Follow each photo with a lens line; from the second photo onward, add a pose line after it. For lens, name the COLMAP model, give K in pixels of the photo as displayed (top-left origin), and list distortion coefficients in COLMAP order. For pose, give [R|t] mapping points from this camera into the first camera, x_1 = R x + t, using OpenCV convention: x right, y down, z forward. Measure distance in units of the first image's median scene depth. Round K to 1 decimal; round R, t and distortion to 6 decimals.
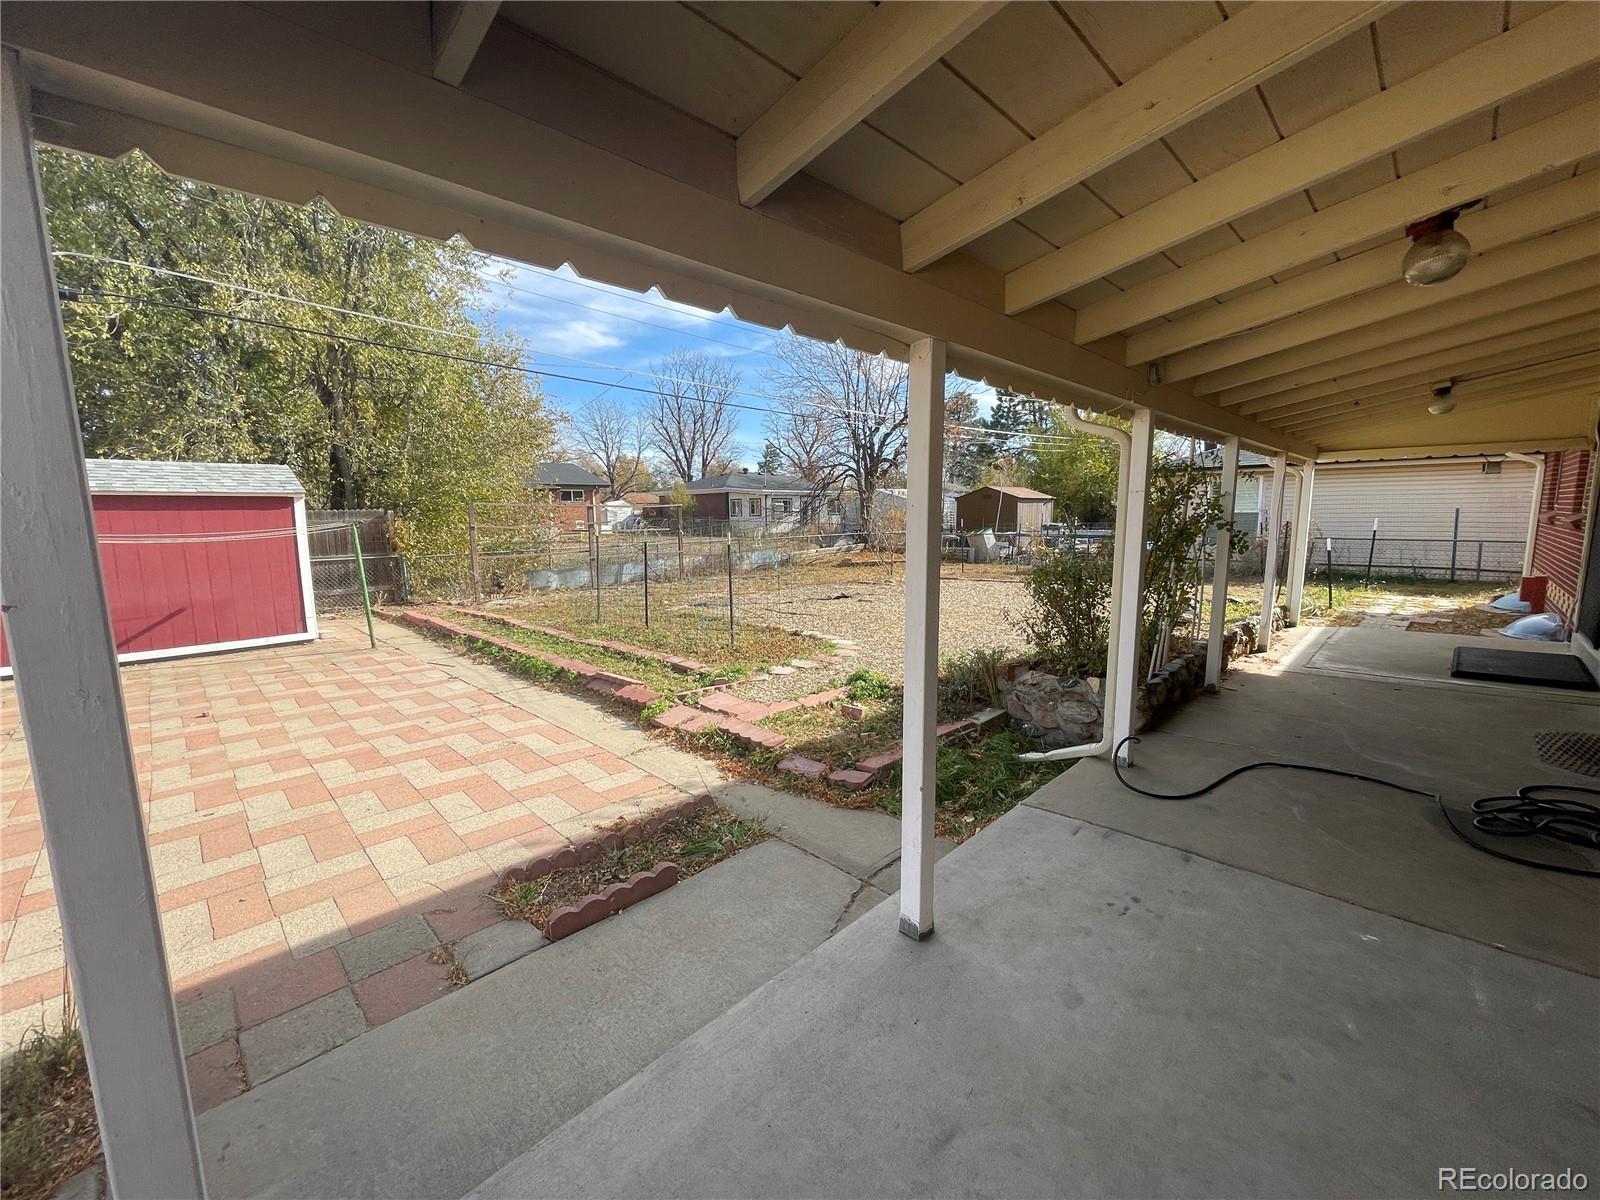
lens RADIAL K [[644.5, 0, 804.0], [0, 644.5, 608.1], [0, 0, 1]] dist [-0.003031, -0.000130]
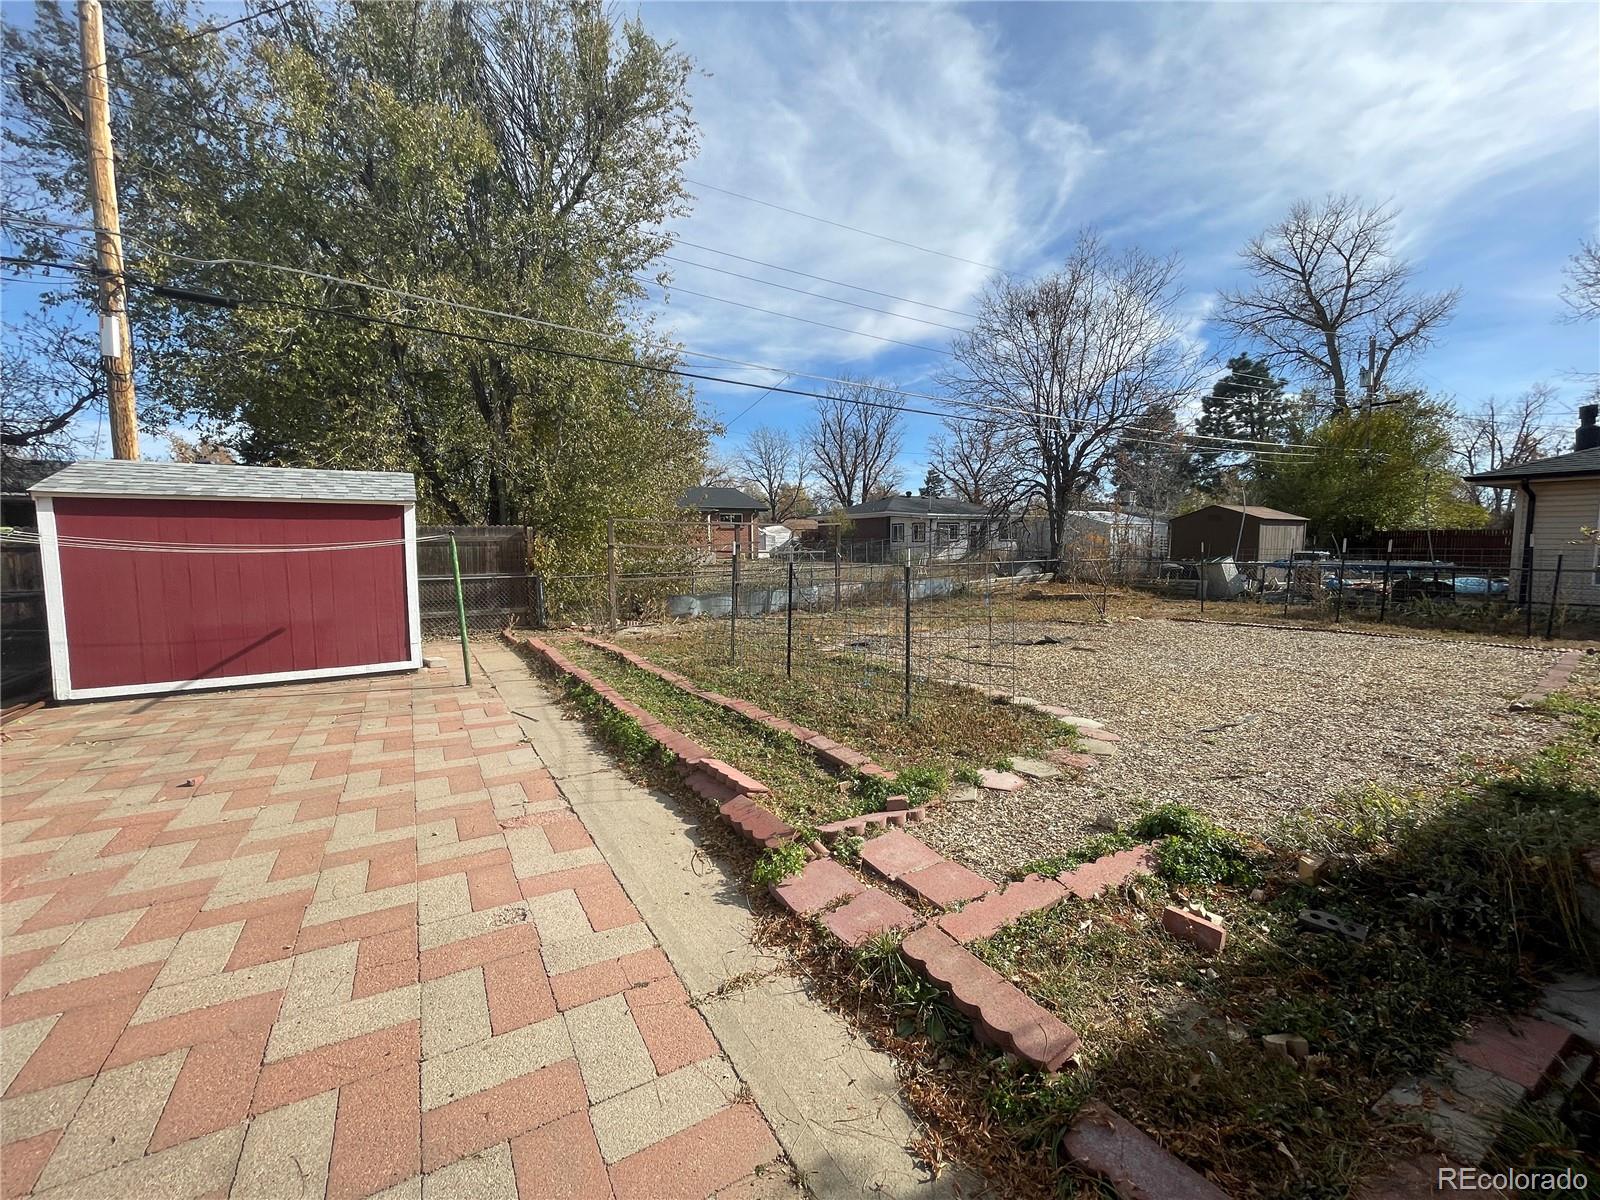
lens RADIAL K [[644.5, 0, 800.1], [0, 644.5, 601.6], [0, 0, 1]] dist [-0.003031, -0.000130]
pose [[0.969563, 0.028690, -0.243157, -0.045025], [-0.041631, 0.997967, -0.048249, -0.018714], [0.241278, 0.056903, 0.968786, 0.238377]]
